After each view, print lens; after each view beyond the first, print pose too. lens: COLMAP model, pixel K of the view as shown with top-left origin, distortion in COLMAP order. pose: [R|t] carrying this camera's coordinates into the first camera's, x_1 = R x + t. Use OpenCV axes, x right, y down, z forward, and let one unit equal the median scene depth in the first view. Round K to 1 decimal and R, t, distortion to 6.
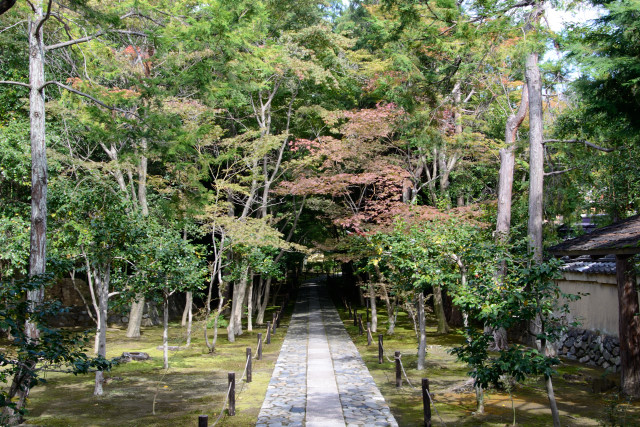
lens RADIAL K [[777.1, 0, 320.2], [0, 777.1, 213.8], [0, 0, 1]] dist [-0.013144, 0.000000]
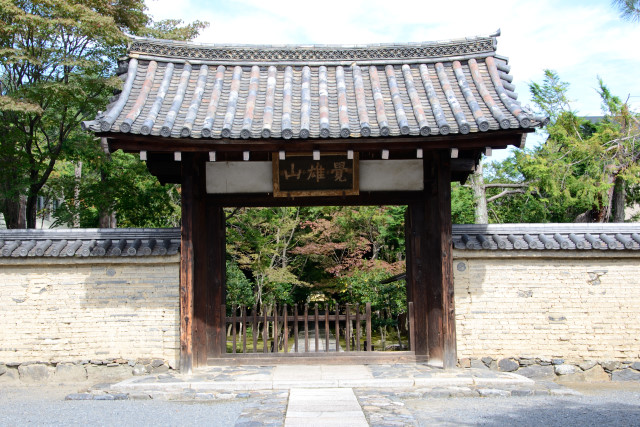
lens RADIAL K [[777.1, 0, 319.1], [0, 777.1, 213.9], [0, 0, 1]] dist [-0.013144, 0.000000]
pose [[0.999957, 0.006975, -0.006179, 0.013220], [-0.007301, 0.998496, -0.054344, -0.019822], [0.005791, 0.054386, 0.998503, -0.747324]]
